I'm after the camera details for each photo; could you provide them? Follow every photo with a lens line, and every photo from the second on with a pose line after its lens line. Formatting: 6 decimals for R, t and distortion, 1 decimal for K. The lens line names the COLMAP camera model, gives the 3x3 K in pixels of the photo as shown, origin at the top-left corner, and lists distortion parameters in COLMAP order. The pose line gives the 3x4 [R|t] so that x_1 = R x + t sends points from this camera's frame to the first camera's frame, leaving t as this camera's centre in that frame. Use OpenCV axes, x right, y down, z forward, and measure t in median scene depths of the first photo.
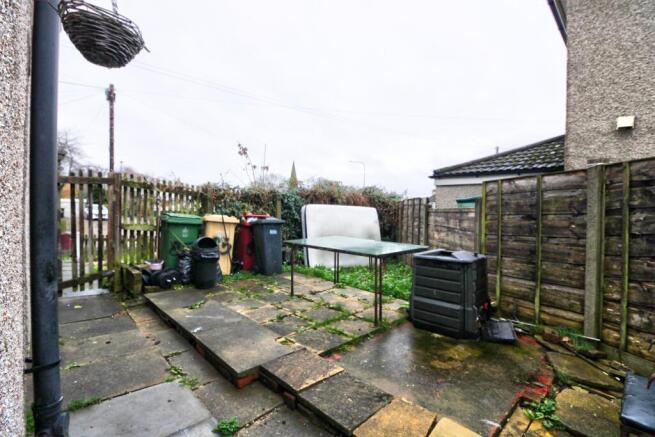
lens RADIAL K [[303.1, 0, 332.0], [0, 303.1, 216.2], [0, 0, 1]] dist [0.002193, -0.000420]
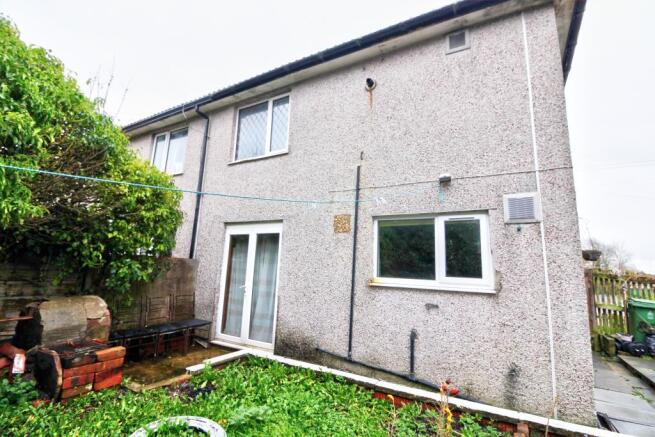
lens RADIAL K [[303.1, 0, 332.2], [0, 303.1, 216.7], [0, 0, 1]] dist [0.002193, -0.000420]
pose [[0.264210, -0.173385, -0.948752, 0.446679], [-0.057708, 0.979104, -0.195002, -0.026737], [0.962737, 0.106272, 0.248684, -0.650944]]
